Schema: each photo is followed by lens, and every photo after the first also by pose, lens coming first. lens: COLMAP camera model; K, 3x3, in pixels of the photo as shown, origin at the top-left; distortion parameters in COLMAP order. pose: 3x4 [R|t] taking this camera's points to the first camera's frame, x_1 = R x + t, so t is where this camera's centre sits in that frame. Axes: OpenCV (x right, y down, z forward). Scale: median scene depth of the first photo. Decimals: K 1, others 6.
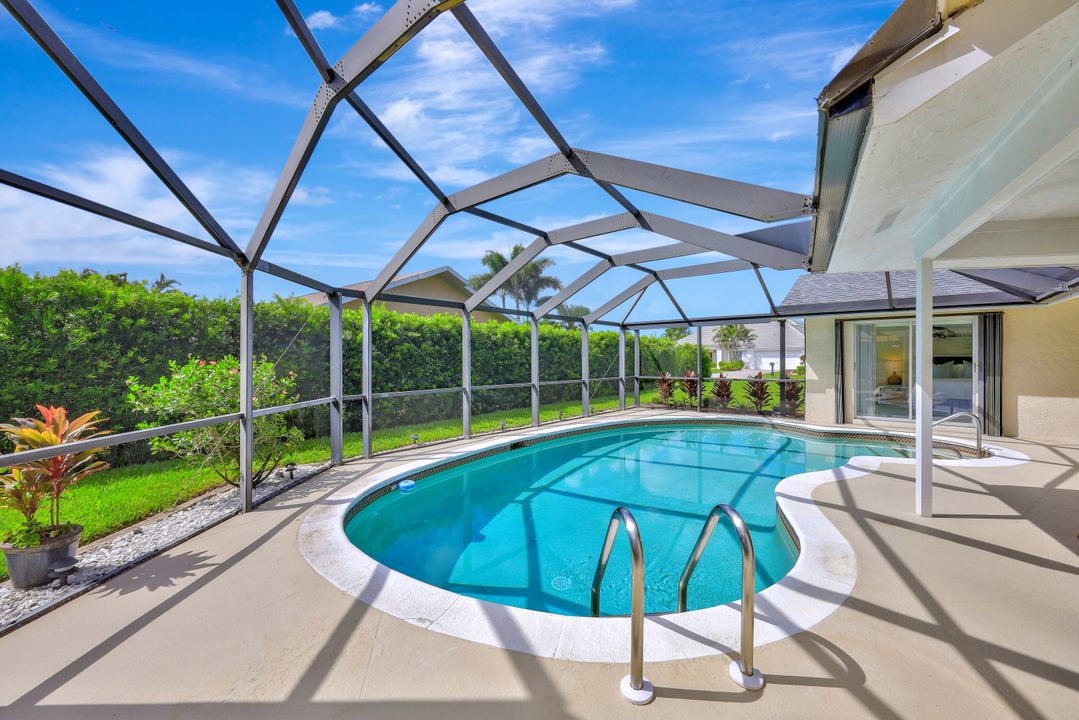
lens RADIAL K [[437.3, 0, 537.7], [0, 437.3, 358.3], [0, 0, 1]] dist [-0.000509, 0.000299]
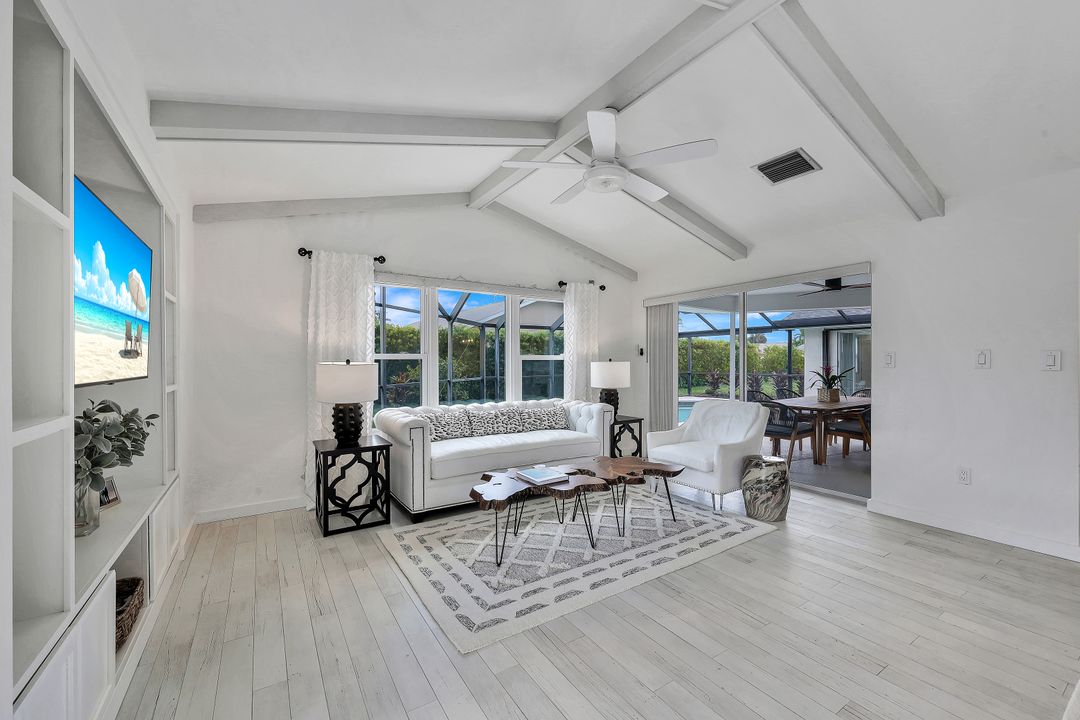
lens RADIAL K [[437.8, 0, 538.2], [0, 437.8, 358.3], [0, 0, 1]] dist [-0.000509, 0.000299]
pose [[0.958063, 0.000354, -0.286559, 0.227011], [-0.001373, 0.999993, -0.003355, 0.005347], [0.286556, 0.003608, 0.958057, -0.540227]]
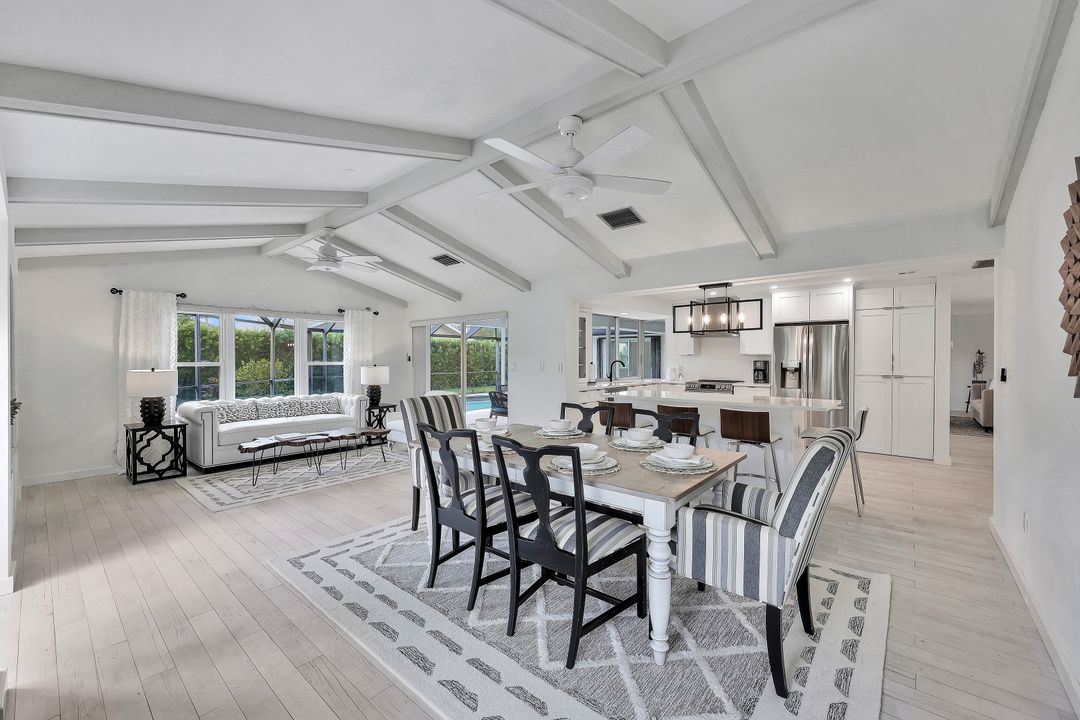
lens RADIAL K [[437.8, 0, 538.2], [0, 437.8, 358.3], [0, 0, 1]] dist [-0.000509, 0.000299]
pose [[0.999995, 0.003026, -0.000068, 0.439358], [-0.003026, 0.999994, 0.001838, -0.008581], [0.000073, -0.001838, 0.999998, -0.768809]]
